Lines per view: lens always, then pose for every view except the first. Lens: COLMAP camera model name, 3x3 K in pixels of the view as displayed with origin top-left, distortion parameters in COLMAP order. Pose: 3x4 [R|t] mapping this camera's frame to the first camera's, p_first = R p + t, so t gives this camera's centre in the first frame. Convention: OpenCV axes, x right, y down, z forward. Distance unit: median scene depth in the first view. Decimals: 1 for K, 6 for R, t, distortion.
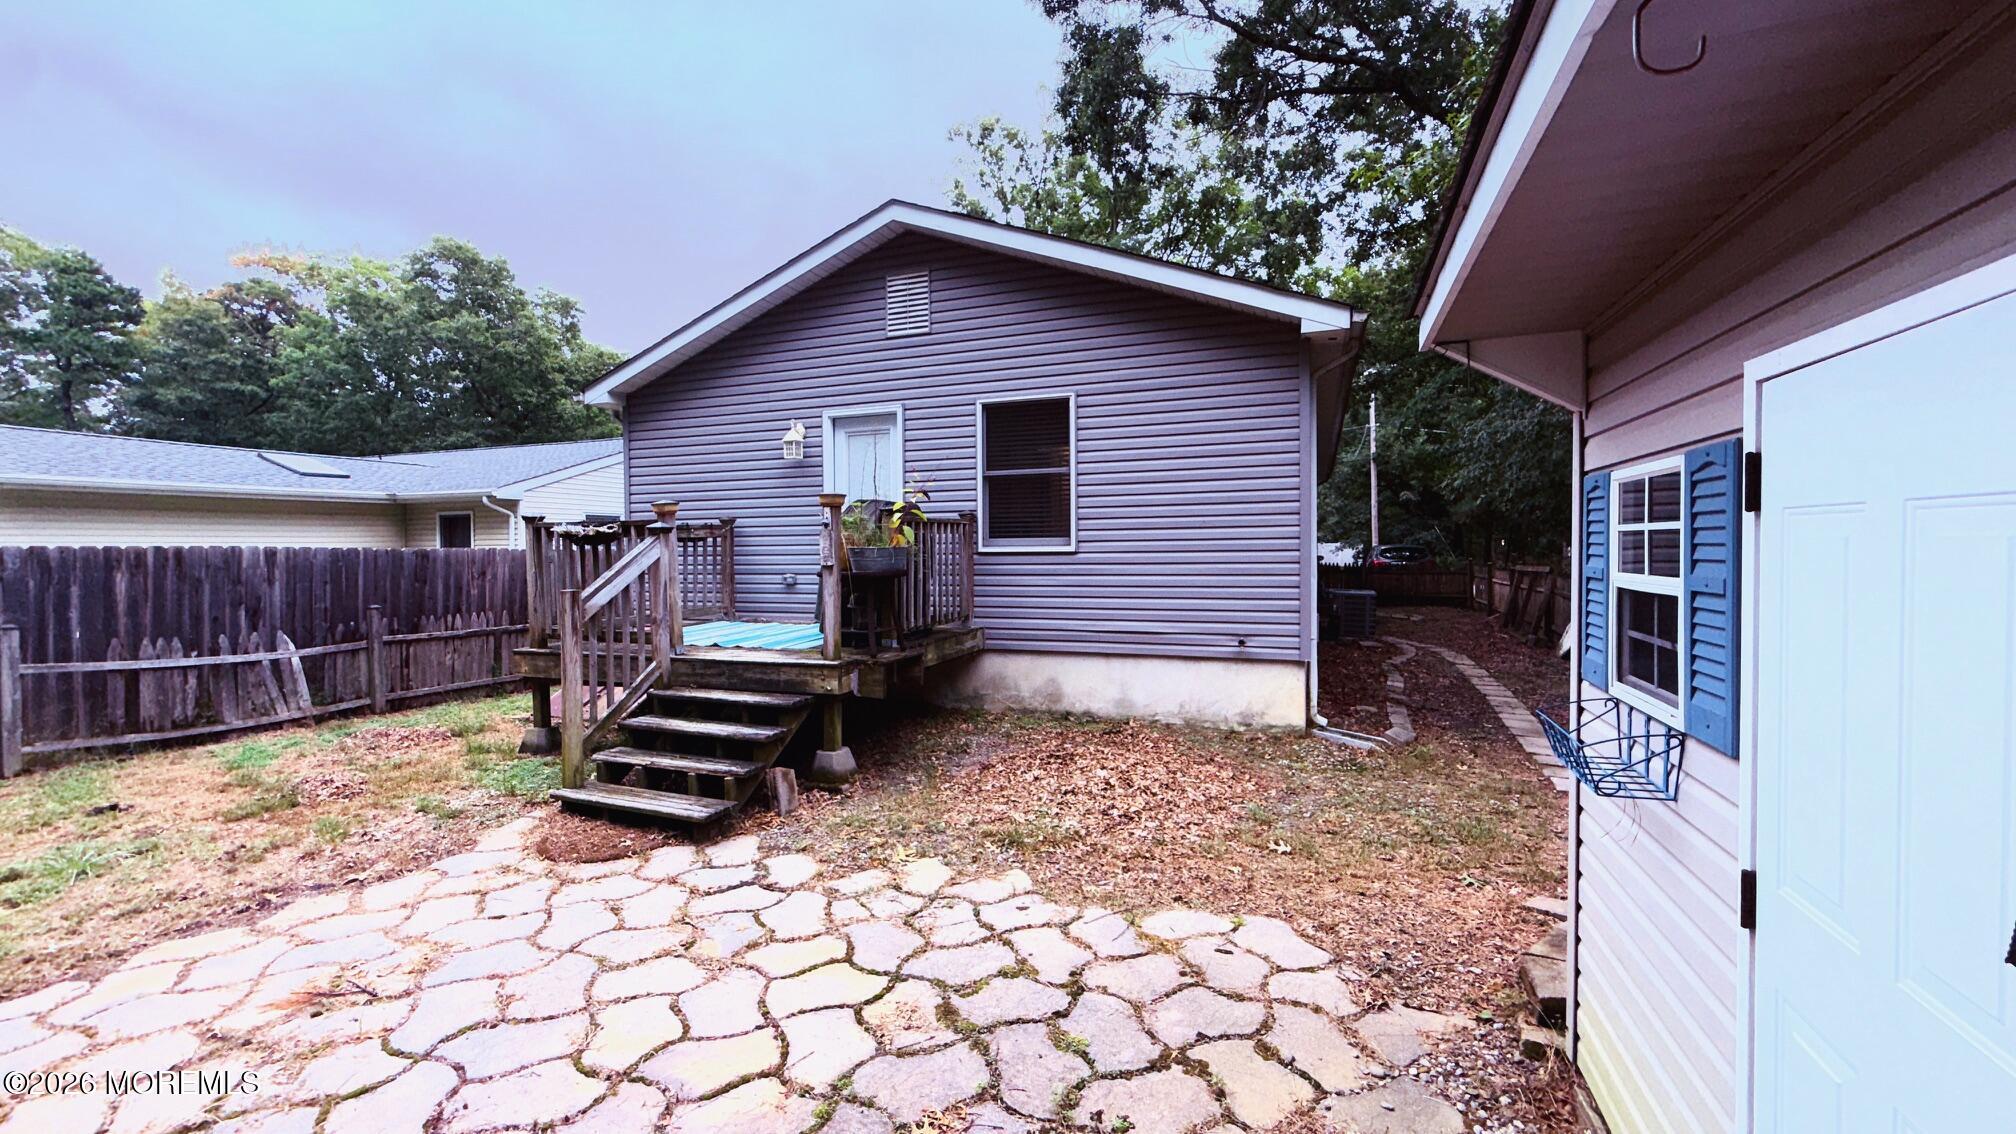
lens RADIAL K [[803.0, 0, 1001.9], [0, 803.0, 562.1], [0, 0, 1]] dist [-0.002011, 0.000632]
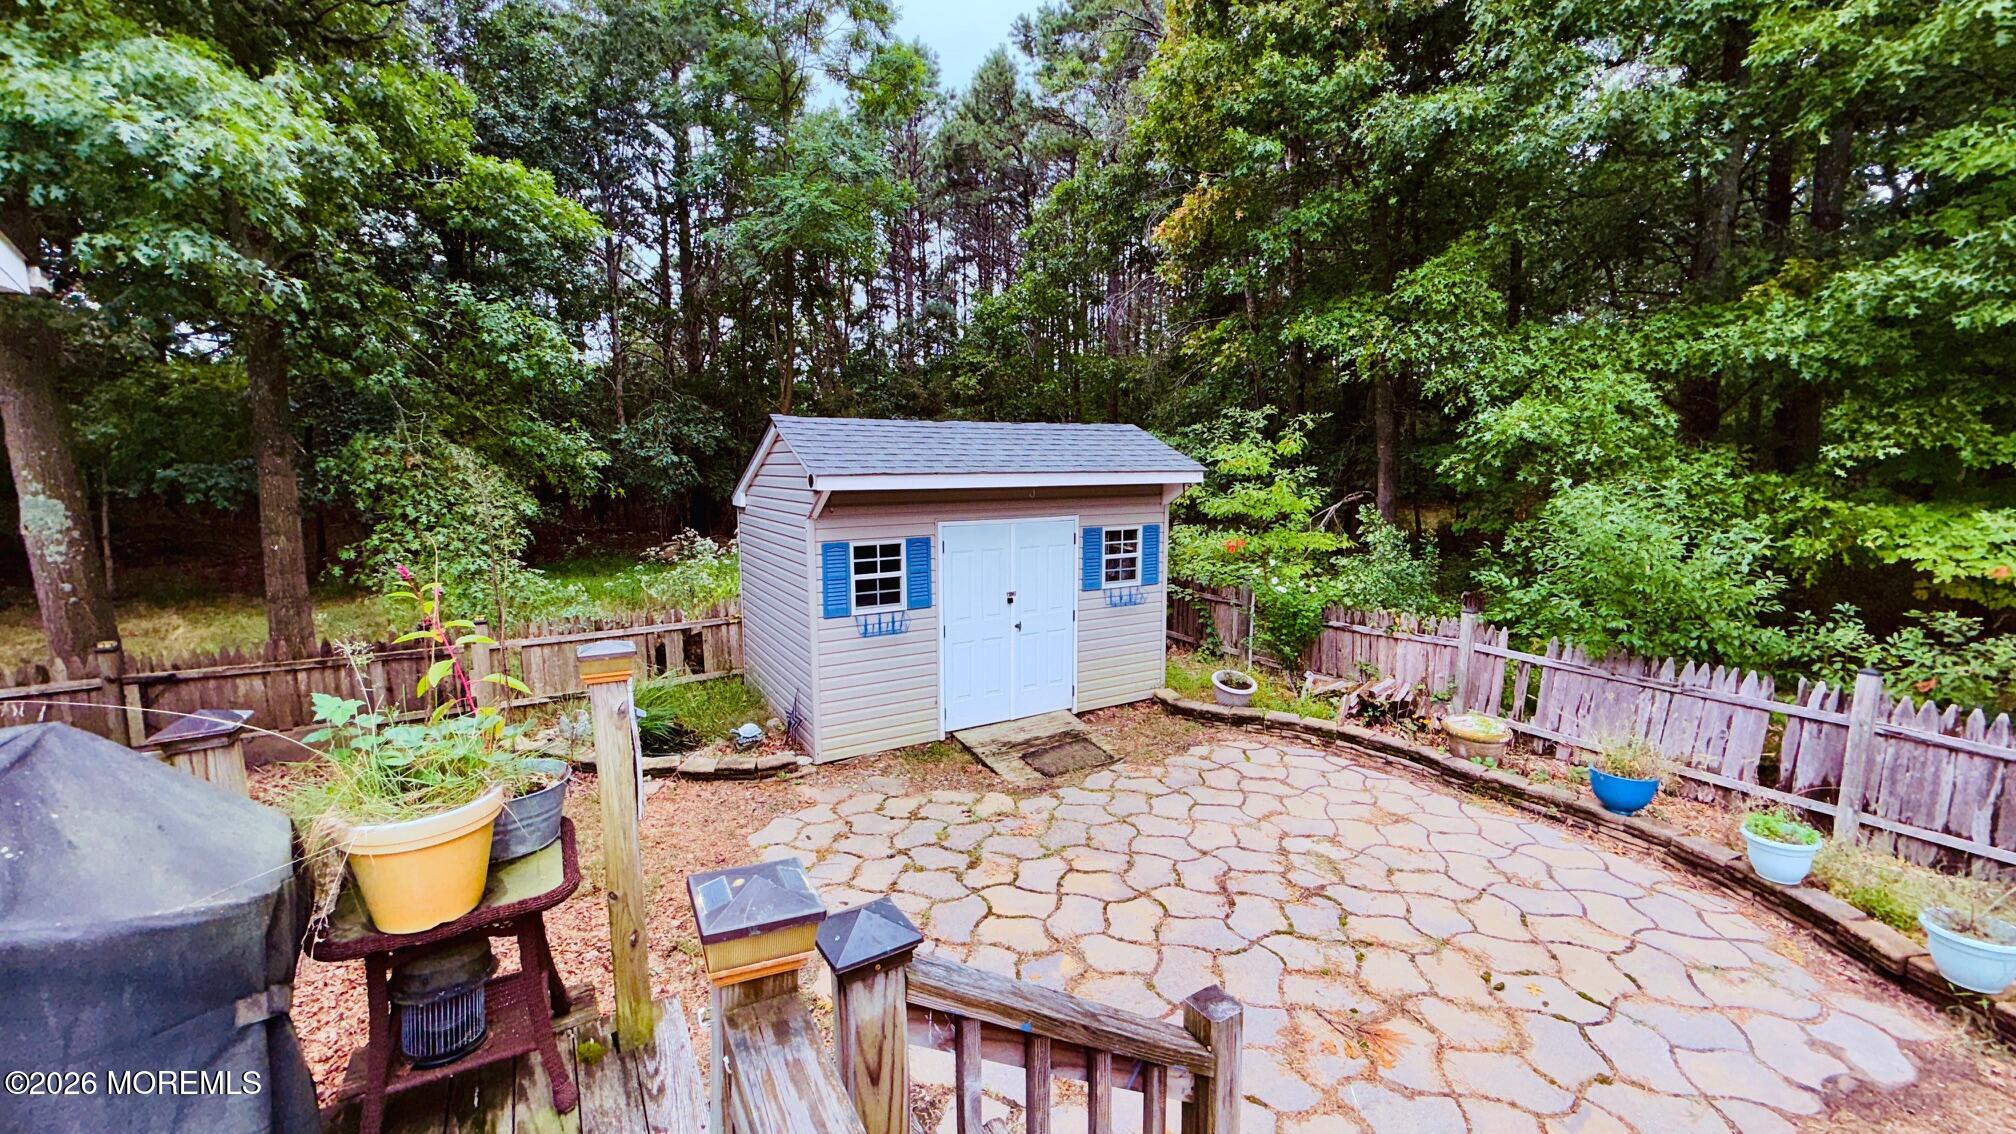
lens RADIAL K [[803.0, 0, 1001.9], [0, 803.0, 562.1], [0, 0, 1]] dist [-0.002011, 0.000632]
pose [[-0.787244, -0.068446, 0.612832, -0.432374], [0.025367, 0.989385, 0.143089, -0.128363], [-0.616120, 0.128191, -0.777151, 0.845061]]
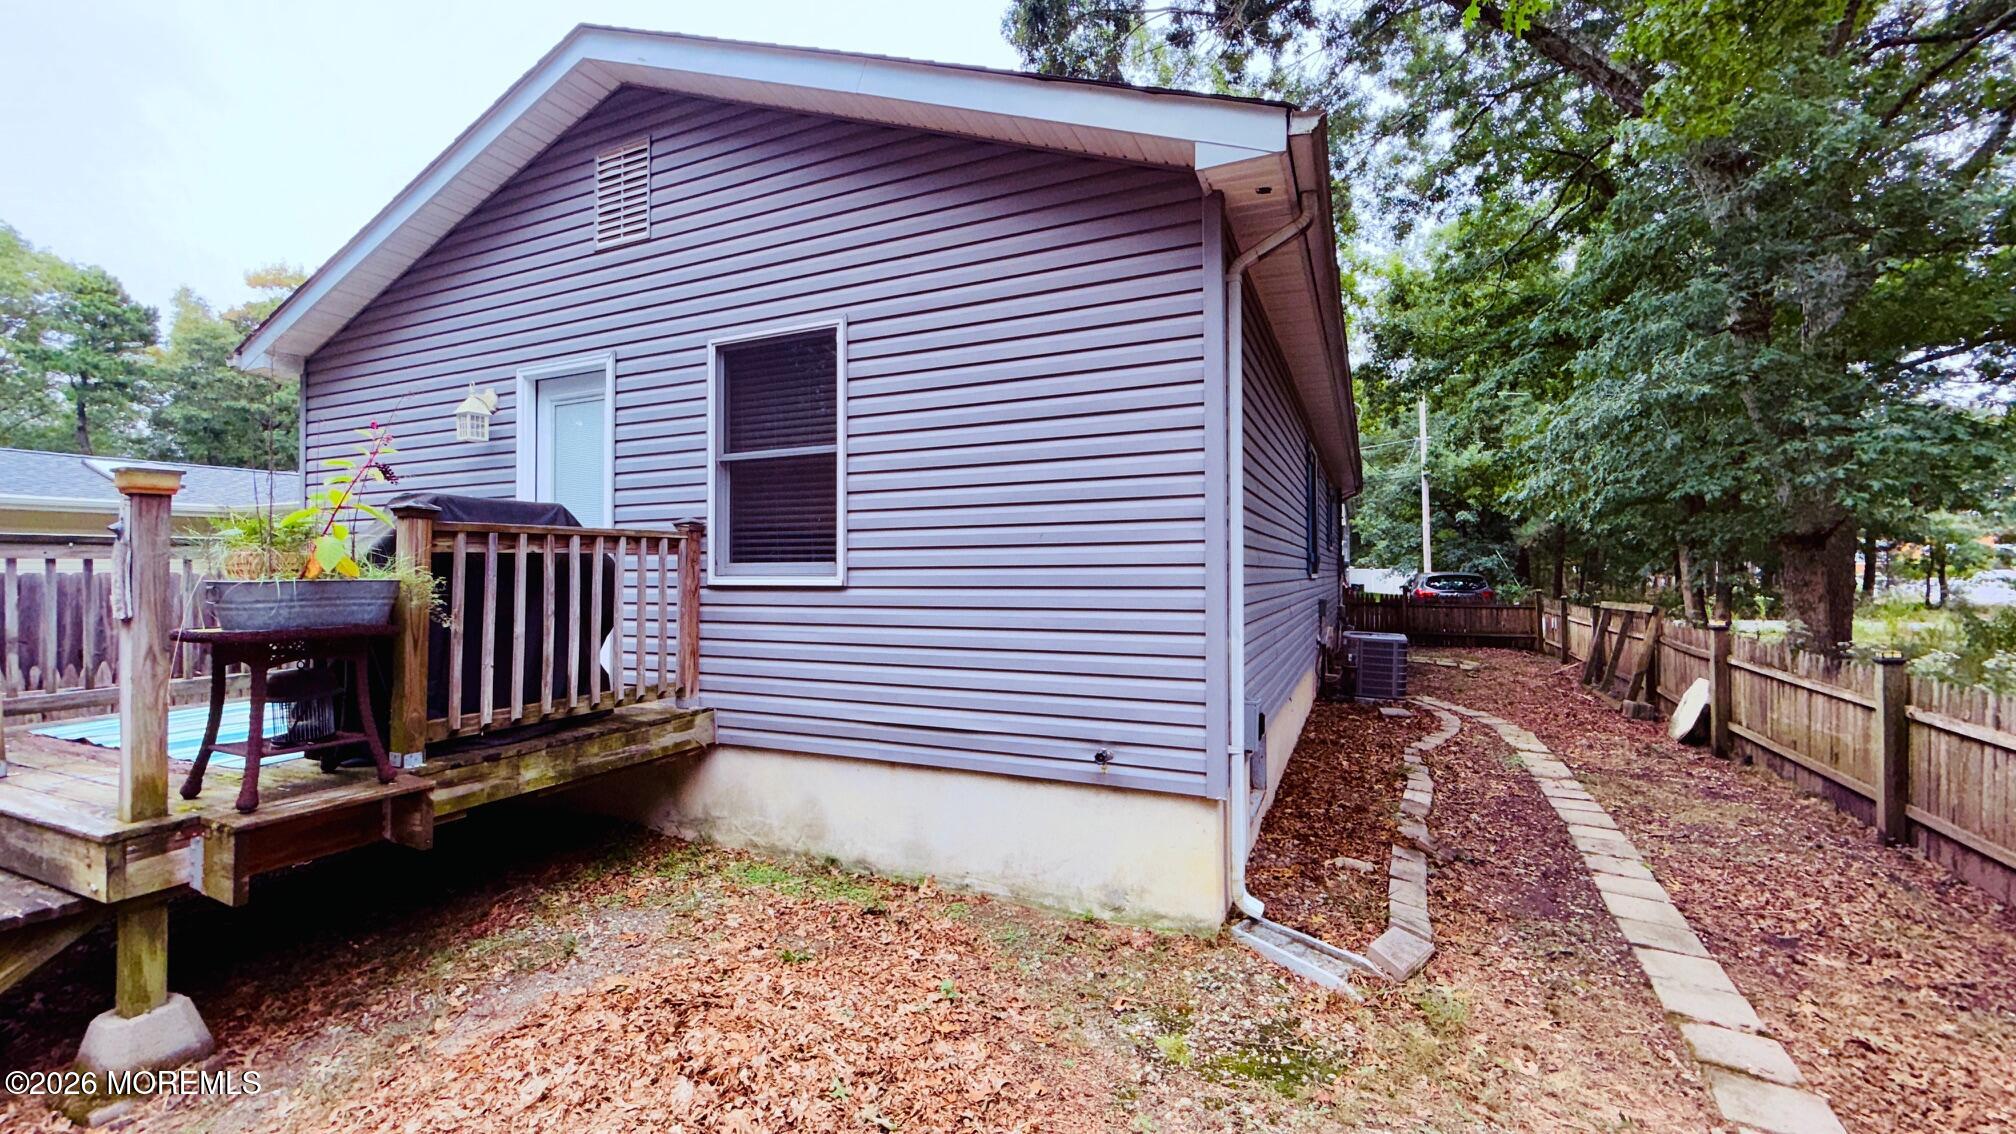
lens RADIAL K [[803.0, 0, 1001.9], [0, 803.0, 562.1], [0, 0, 1]] dist [-0.002011, 0.000632]
pose [[0.998135, 0.005094, -0.060826, 0.232056], [-0.006870, 0.999555, -0.029019, -0.013627], [0.060651, 0.029382, 0.997726, 0.397777]]
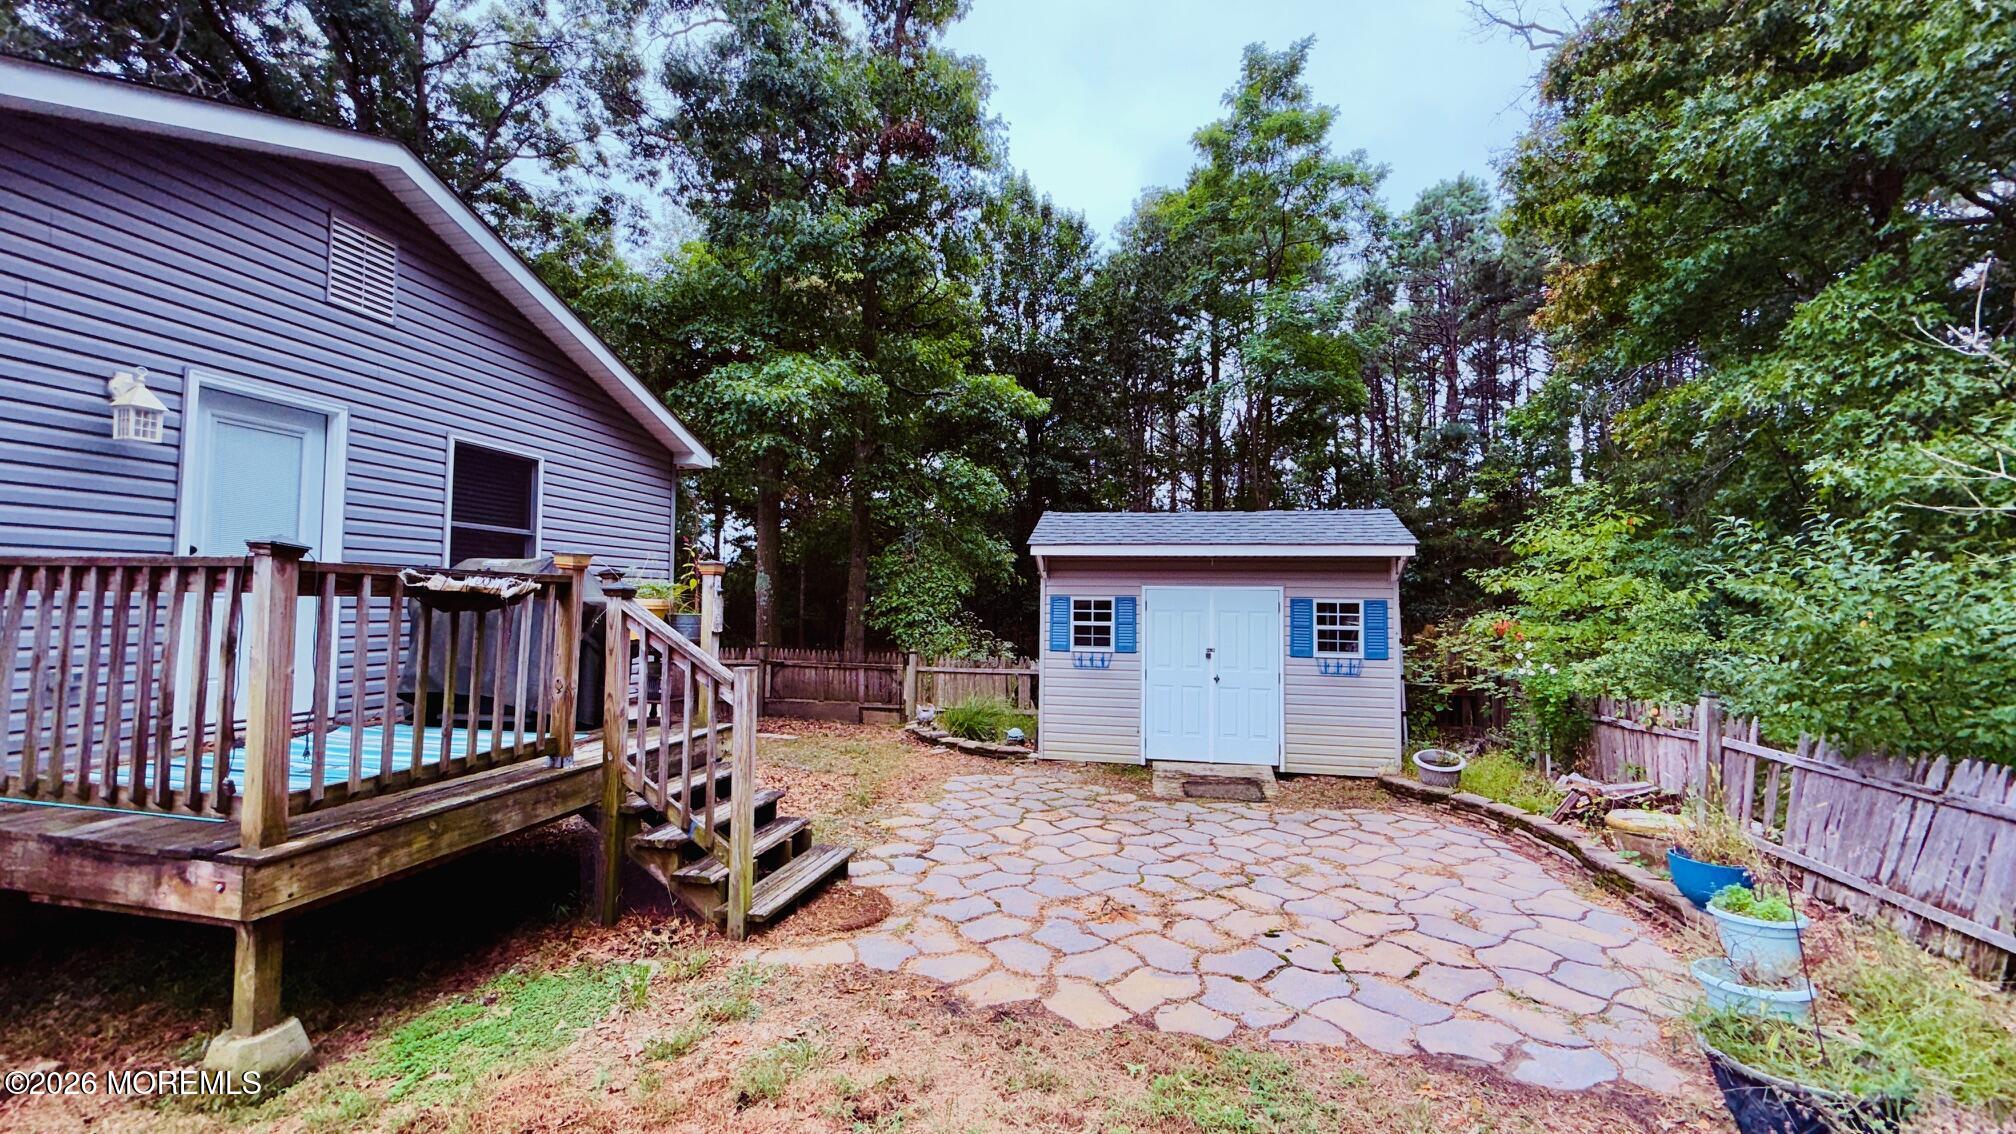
lens RADIAL K [[803.0, 0, 1001.9], [0, 803.0, 562.1], [0, 0, 1]] dist [-0.002011, 0.000632]
pose [[-0.163103, 0.060488, 0.984753, -0.922445], [0.012271, 0.998166, -0.059279, -0.014440], [-0.986533, 0.002415, -0.163546, 0.573294]]
